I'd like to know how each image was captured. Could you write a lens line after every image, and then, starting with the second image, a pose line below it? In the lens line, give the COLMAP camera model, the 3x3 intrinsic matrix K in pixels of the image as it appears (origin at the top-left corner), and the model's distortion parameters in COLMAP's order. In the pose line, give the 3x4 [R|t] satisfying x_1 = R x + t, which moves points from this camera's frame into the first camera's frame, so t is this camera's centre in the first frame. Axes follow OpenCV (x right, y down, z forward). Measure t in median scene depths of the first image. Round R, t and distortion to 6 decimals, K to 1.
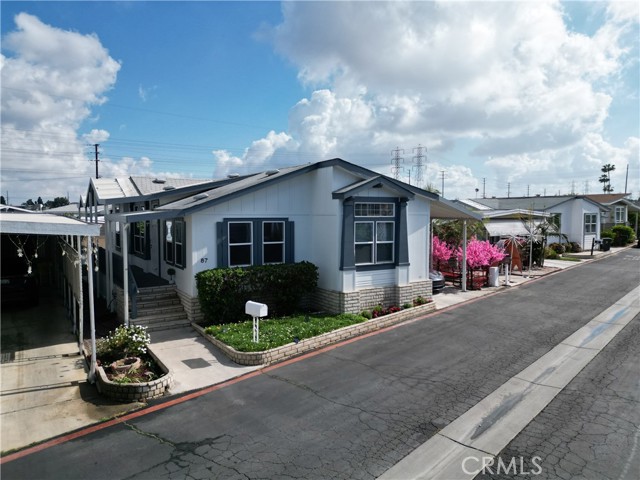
lens RADIAL K [[449.8, 0, 320.5], [0, 449.8, 238.3], [0, 0, 1]] dist [0.046706, -0.034220]
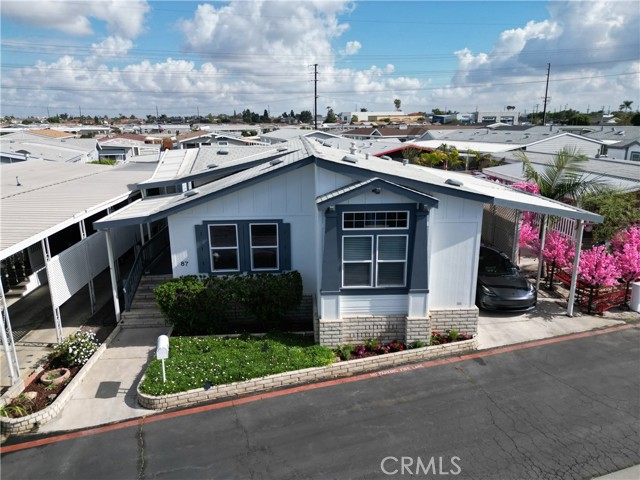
lens RADIAL K [[449.8, 0, 323.6], [0, 449.8, 236.4], [0, 0, 1]] dist [0.046706, -0.034220]
pose [[0.874232, 0.115047, -0.471680, 0.409168], [-0.020234, 0.979308, 0.201360, -0.189748], [0.485086, -0.166491, 0.858471, 0.298377]]
